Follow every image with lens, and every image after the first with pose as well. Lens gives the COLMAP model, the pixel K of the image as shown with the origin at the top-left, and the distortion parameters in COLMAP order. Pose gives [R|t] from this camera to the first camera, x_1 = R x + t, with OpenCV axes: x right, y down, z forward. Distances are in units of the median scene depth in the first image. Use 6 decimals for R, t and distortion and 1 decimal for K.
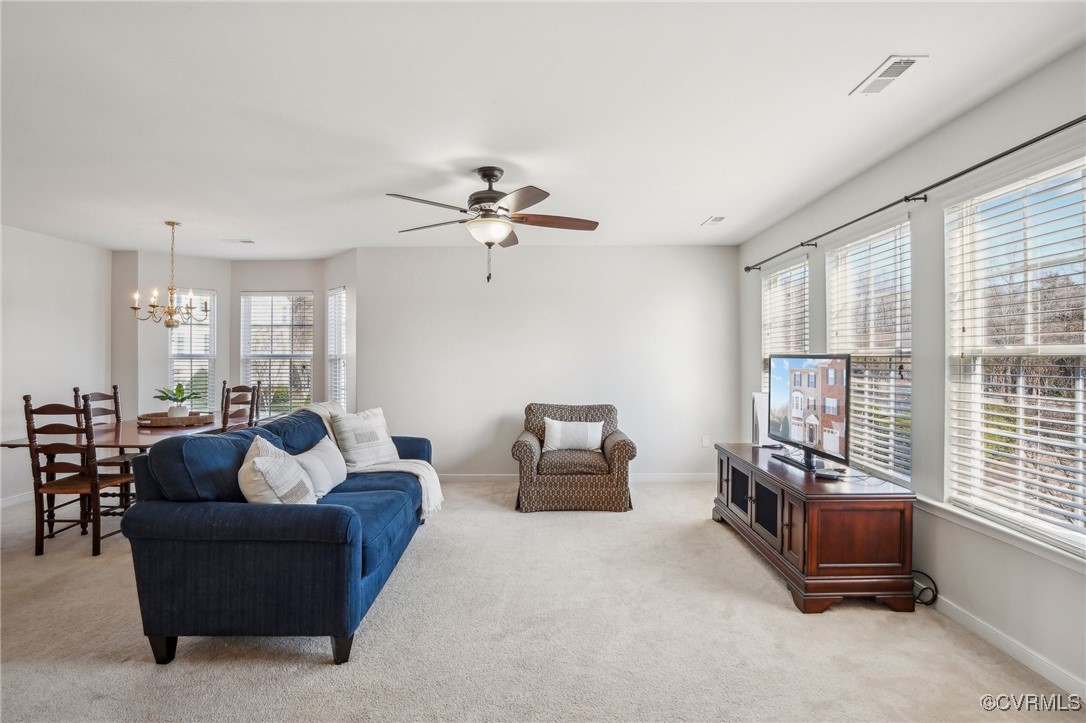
lens RADIAL K [[522.0, 0, 546.2], [0, 522.0, 359.5], [0, 0, 1]] dist [-0.037797, 0.002963]
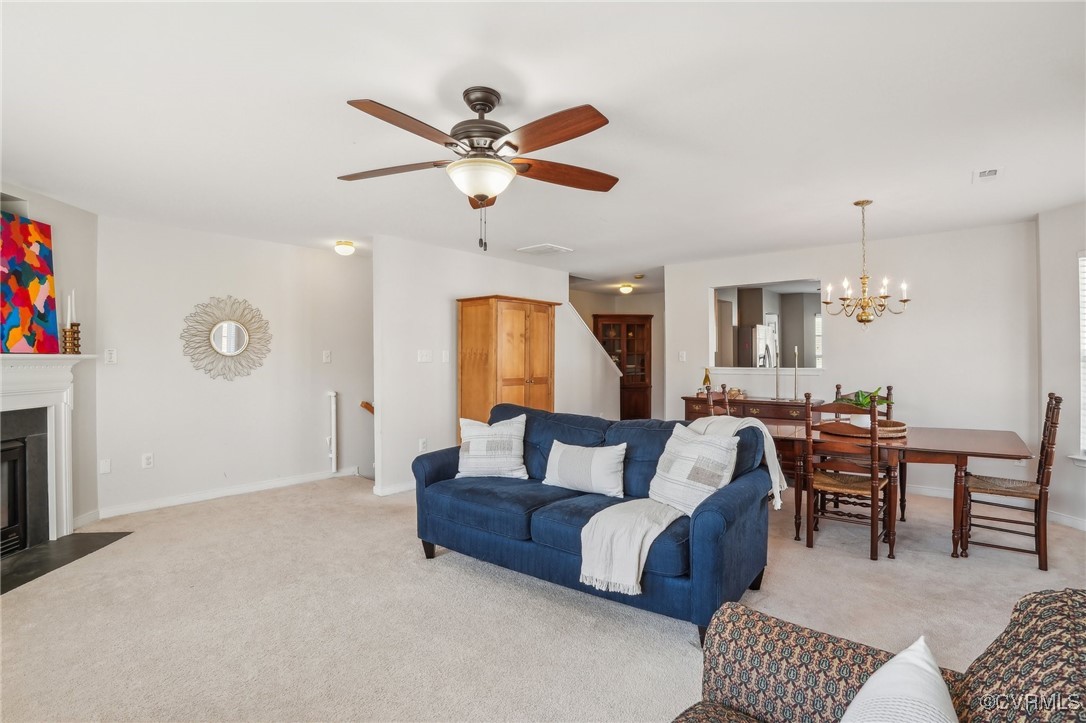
lens RADIAL K [[522.0, 0, 548.3], [0, 522.0, 357.0], [0, 0, 1]] dist [-0.037797, 0.002963]
pose [[-0.636180, -0.000103, -0.771541, 0.281966], [0.000114, 1.000000, -0.000228, -0.002842], [0.771541, -0.000233, -0.636180, 1.142676]]
